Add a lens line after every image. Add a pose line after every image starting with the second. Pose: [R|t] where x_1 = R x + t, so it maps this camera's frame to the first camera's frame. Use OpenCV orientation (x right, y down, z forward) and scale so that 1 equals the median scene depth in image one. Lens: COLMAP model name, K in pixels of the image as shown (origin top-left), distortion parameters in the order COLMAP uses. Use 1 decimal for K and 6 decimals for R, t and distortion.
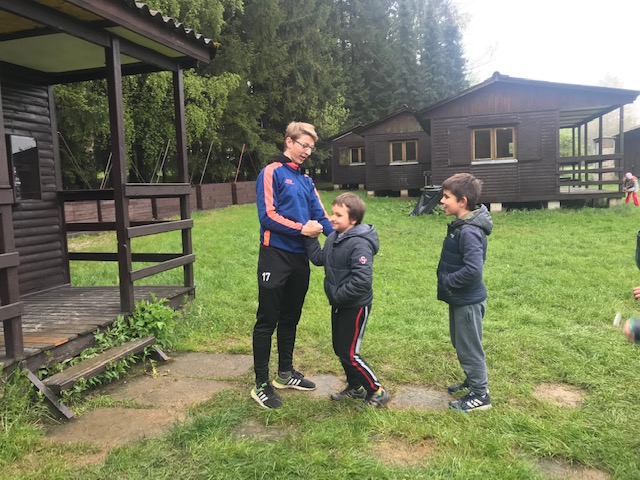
lens RADIAL K [[523.5, 0, 320.4], [0, 523.5, 239.8], [0, 0, 1]] dist [-0.022518, 0.069704]
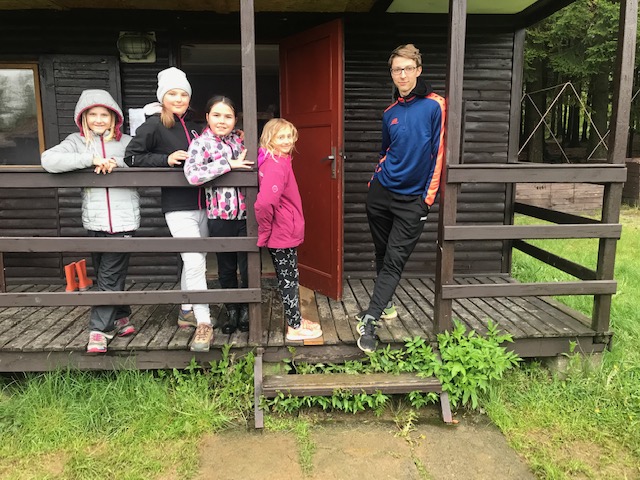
lens RADIAL K [[523.5, 0, 320.7], [0, 523.5, 238.2], [0, 0, 1]] dist [-0.022518, 0.069704]
pose [[0.308350, 0.194043, -0.931272, 0.228086], [-0.103251, 0.980018, 0.170013, -0.099234], [0.945653, 0.043731, 0.322224, 0.538649]]
